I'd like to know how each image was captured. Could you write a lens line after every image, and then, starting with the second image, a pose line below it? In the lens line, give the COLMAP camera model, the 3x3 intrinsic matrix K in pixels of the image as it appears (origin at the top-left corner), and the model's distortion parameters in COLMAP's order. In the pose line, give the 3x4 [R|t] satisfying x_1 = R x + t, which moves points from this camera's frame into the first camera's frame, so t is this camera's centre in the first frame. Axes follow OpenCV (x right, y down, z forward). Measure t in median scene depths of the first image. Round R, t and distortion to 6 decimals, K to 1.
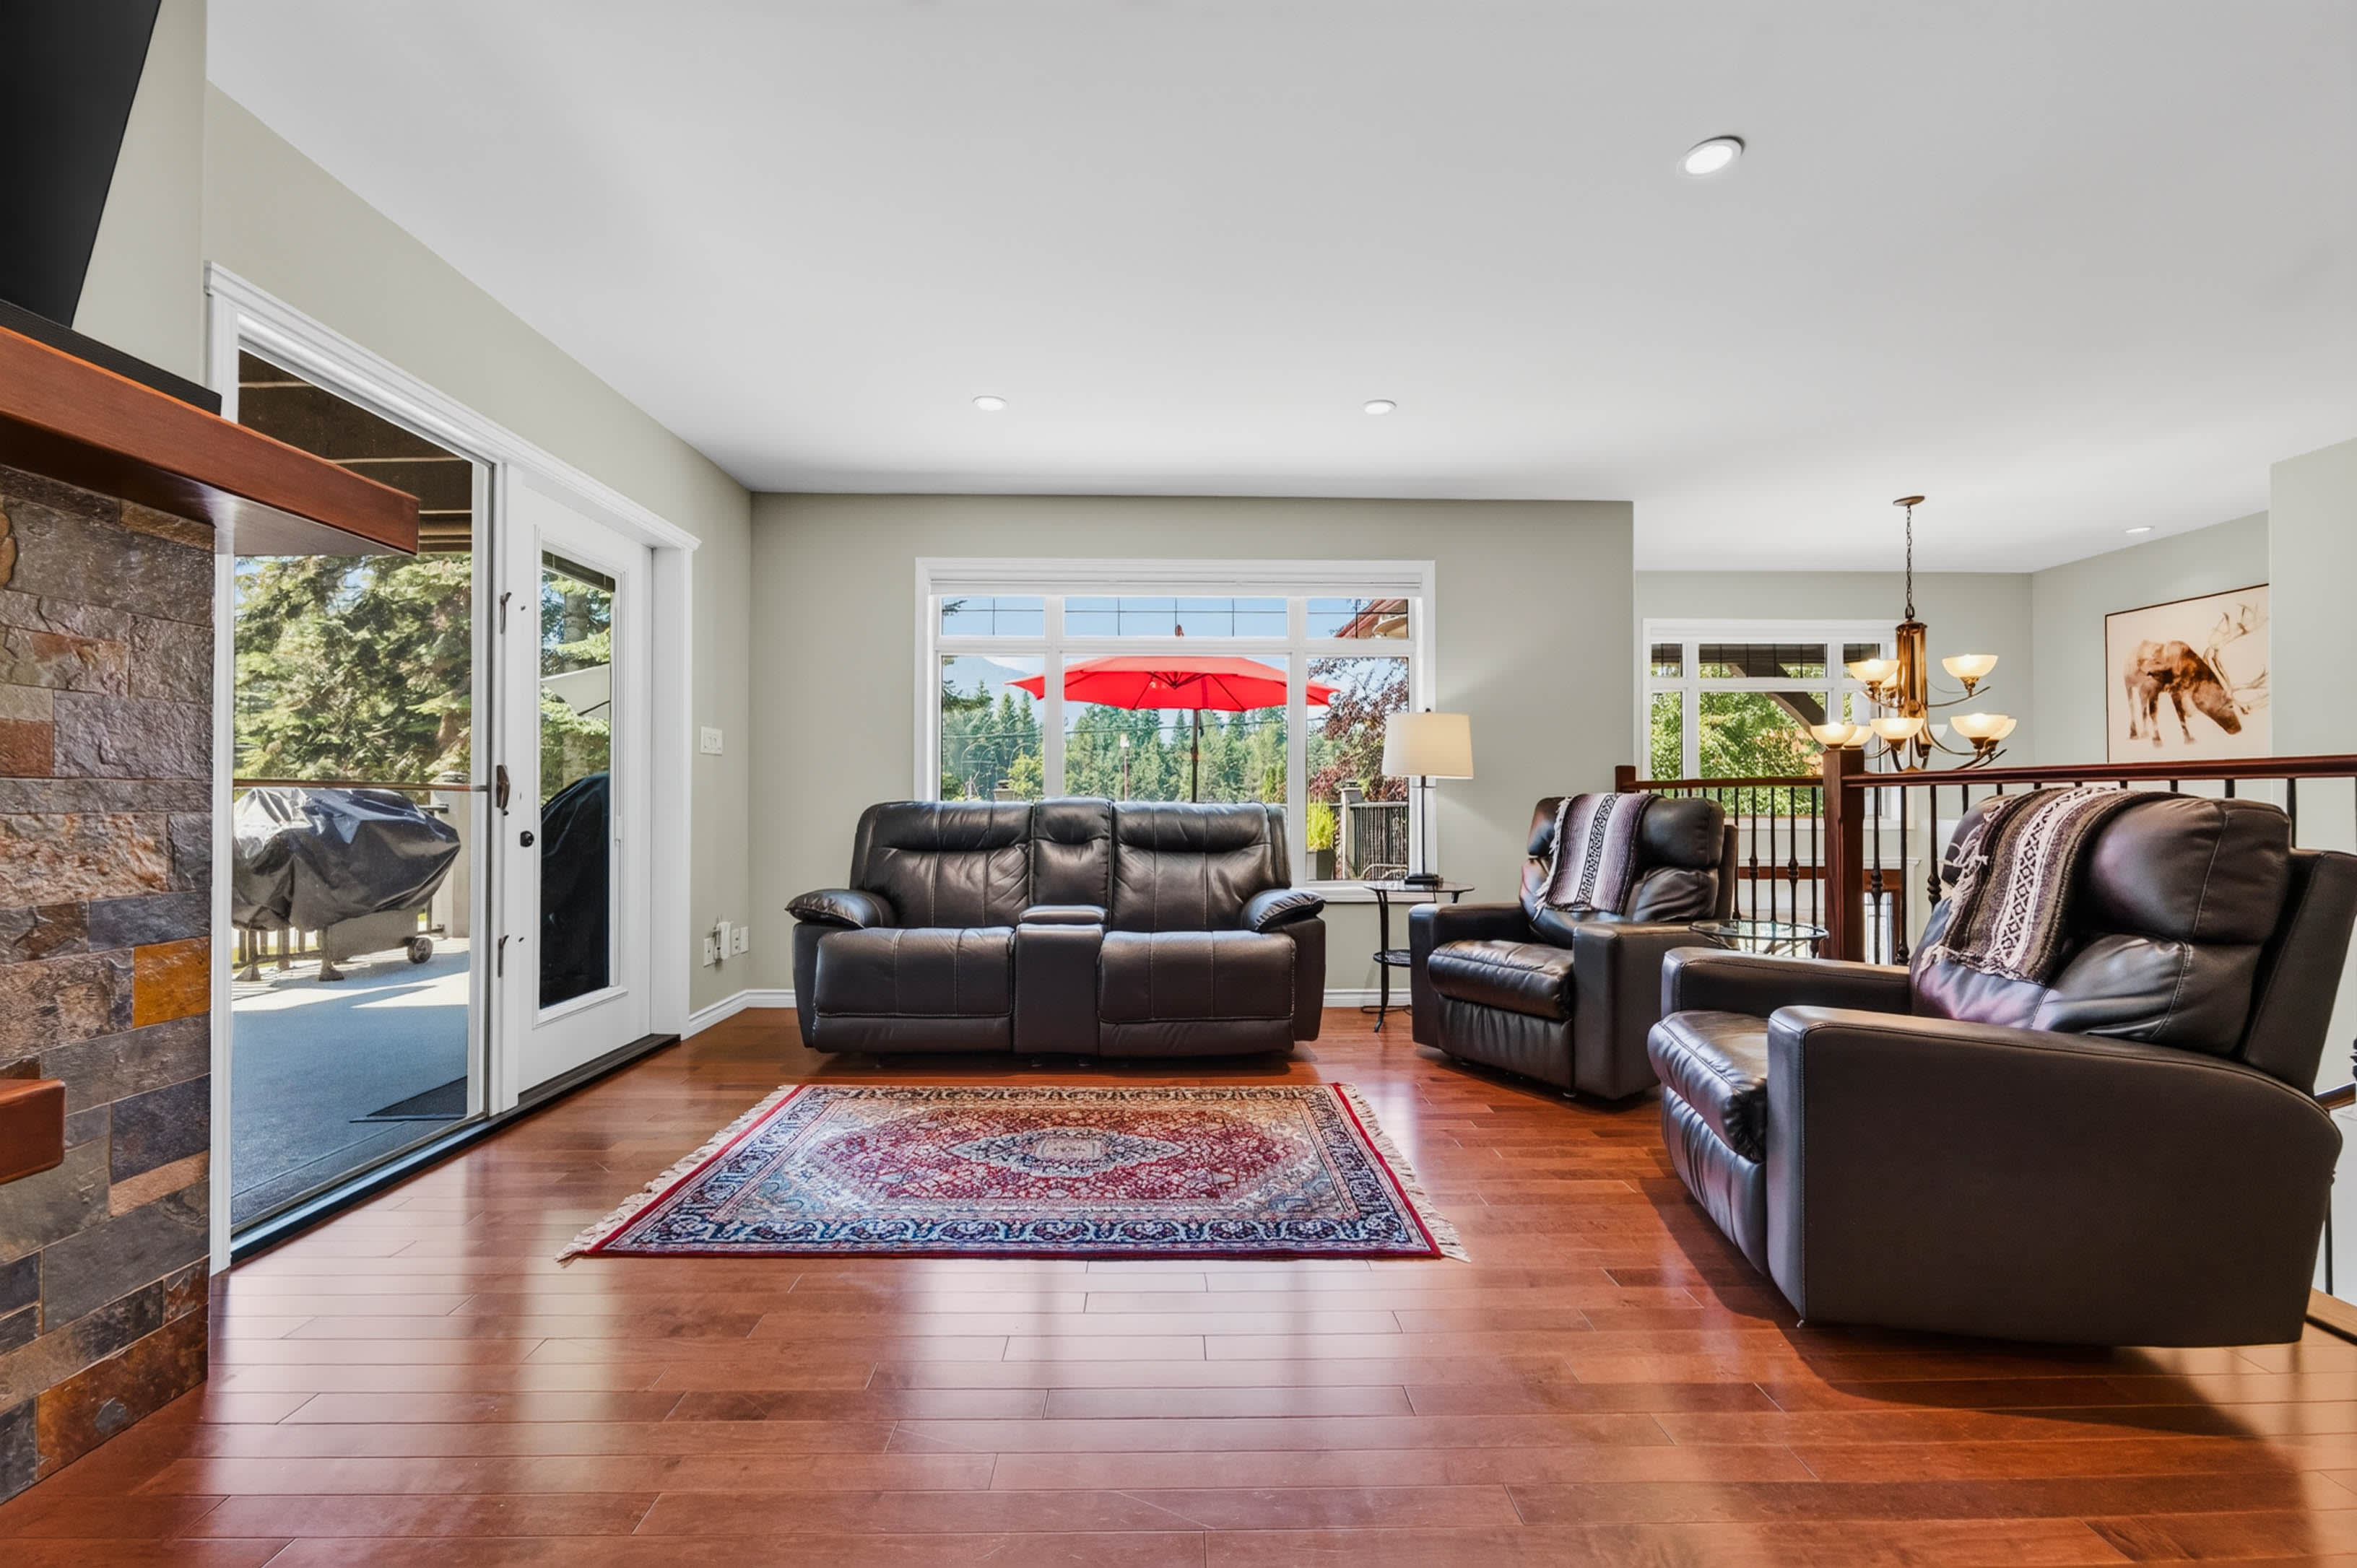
lens RADIAL K [[947.6, 0, 1178.5], [0, 947.6, 784.0], [0, 0, 1]] dist [0.000545, 0.000087]
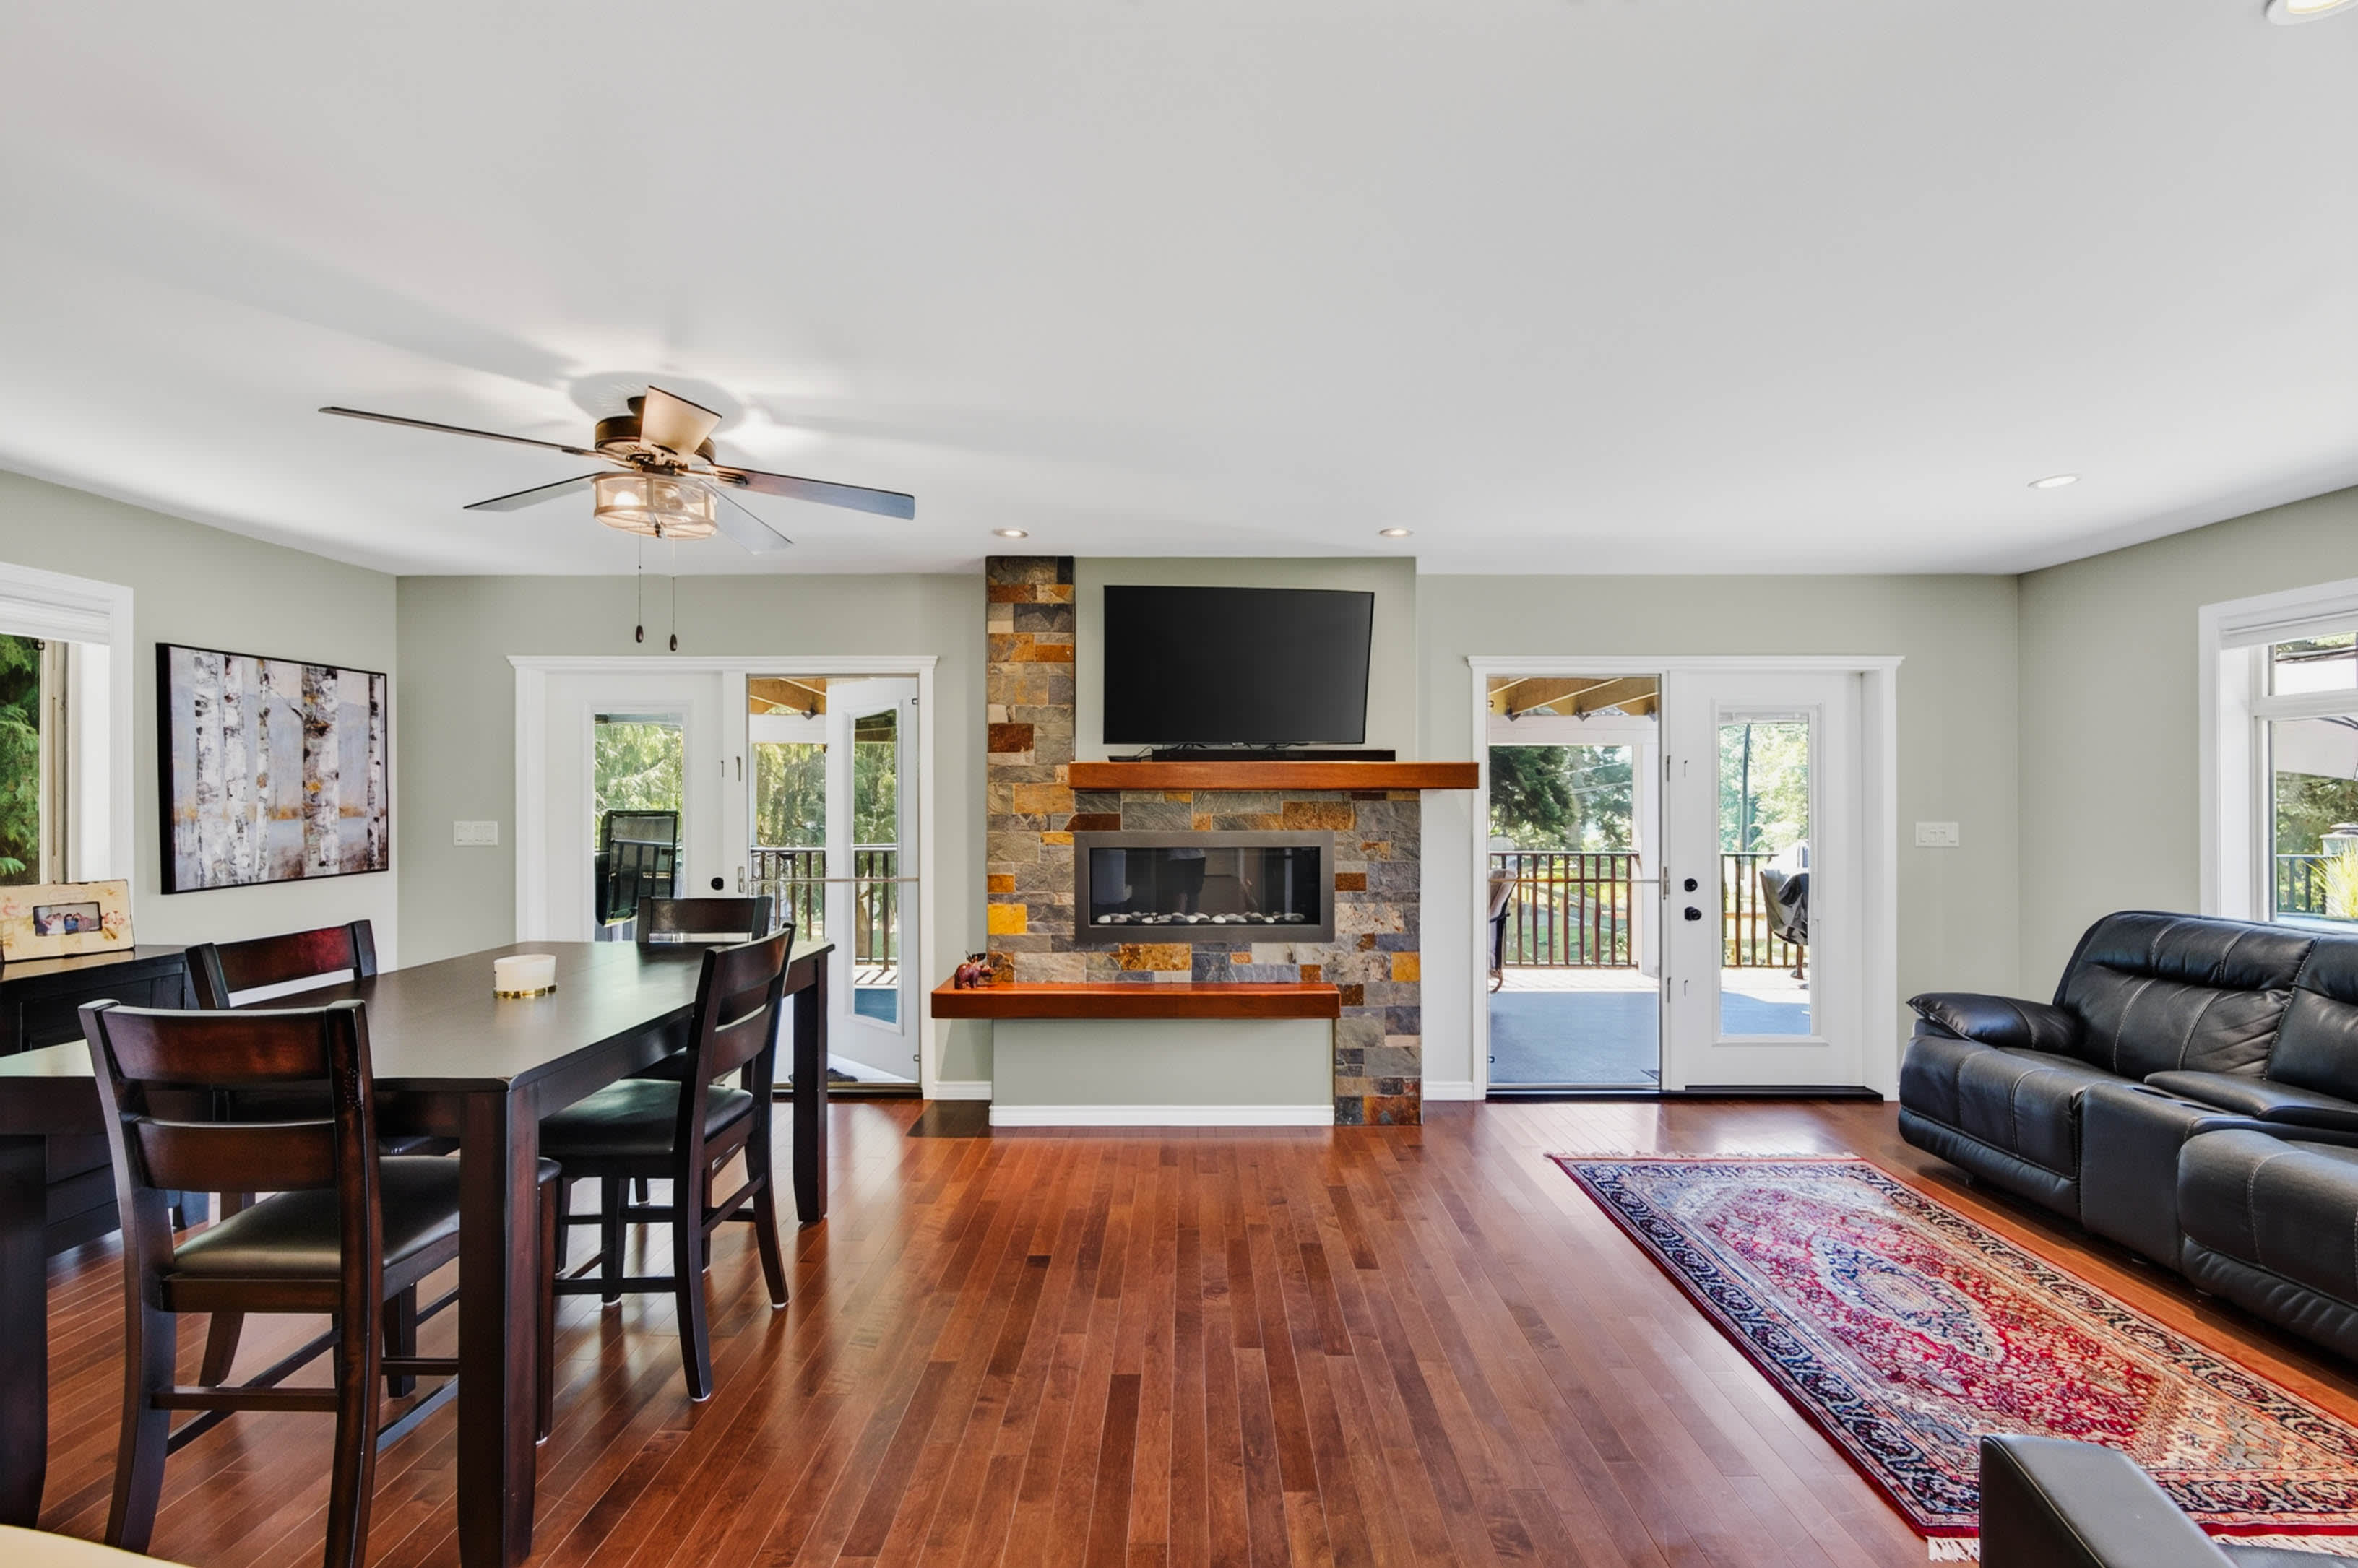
lens RADIAL K [[948.0, 0, 1179.0], [0, 948.0, 784.0], [0, 0, 1]] dist [0.000545, 0.000087]
pose [[-0.039330, -0.012728, -0.999145, 0.943477], [0.020811, 0.999692, -0.013555, -0.163673], [0.999010, -0.021326, -0.039053, 0.278882]]
